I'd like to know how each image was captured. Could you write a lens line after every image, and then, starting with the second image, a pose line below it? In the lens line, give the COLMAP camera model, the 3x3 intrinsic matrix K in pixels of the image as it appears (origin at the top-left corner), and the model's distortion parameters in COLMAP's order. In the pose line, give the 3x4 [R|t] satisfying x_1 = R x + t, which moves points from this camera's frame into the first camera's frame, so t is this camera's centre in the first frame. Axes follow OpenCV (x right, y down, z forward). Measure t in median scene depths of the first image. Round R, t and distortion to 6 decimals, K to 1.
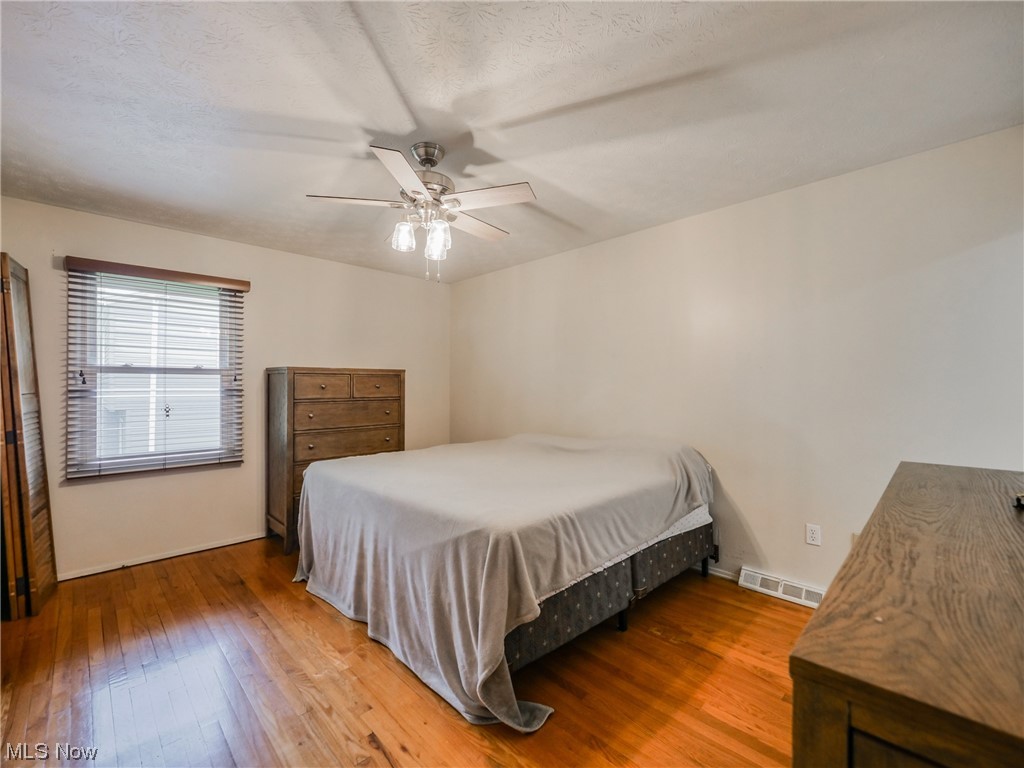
lens RADIAL K [[445.1, 0, 510.5], [0, 445.1, 383.5], [0, 0, 1]] dist [-0.009040, 0.000041]
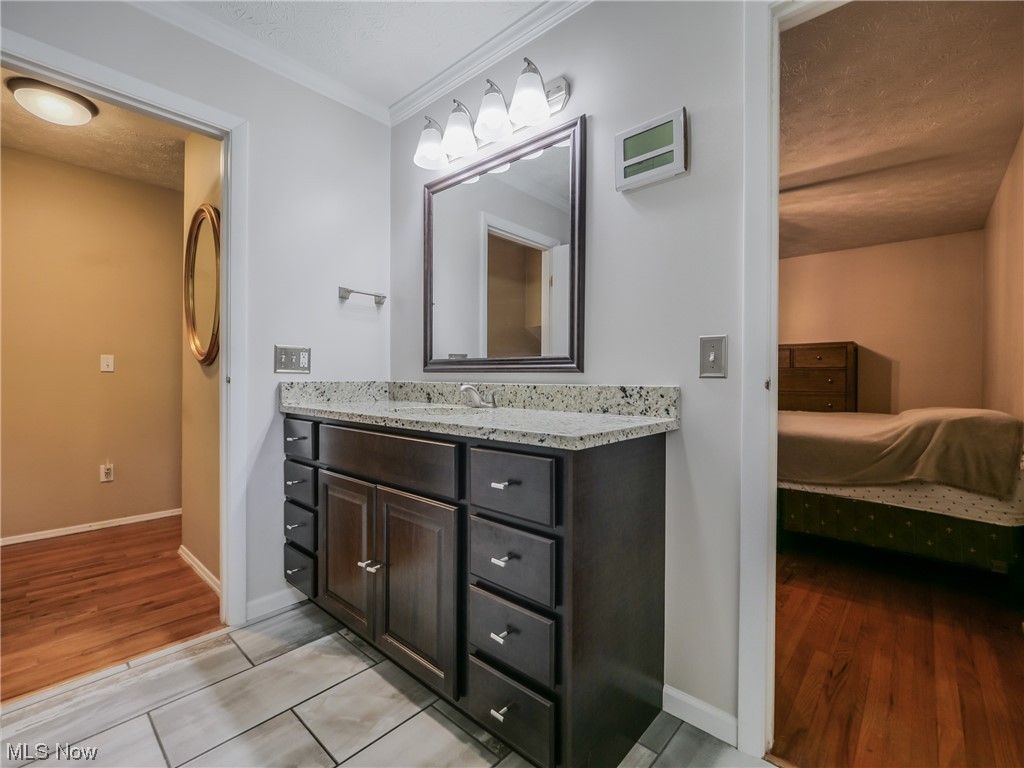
lens RADIAL K [[445.1, 0, 510.5], [0, 445.1, 383.5], [0, 0, 1]] dist [-0.009040, 0.000041]
pose [[0.065047, 0.015166, -0.997767, 1.016782], [0.001393, 0.999882, 0.015289, 0.068997], [0.997881, -0.002384, 0.065018, 0.166785]]
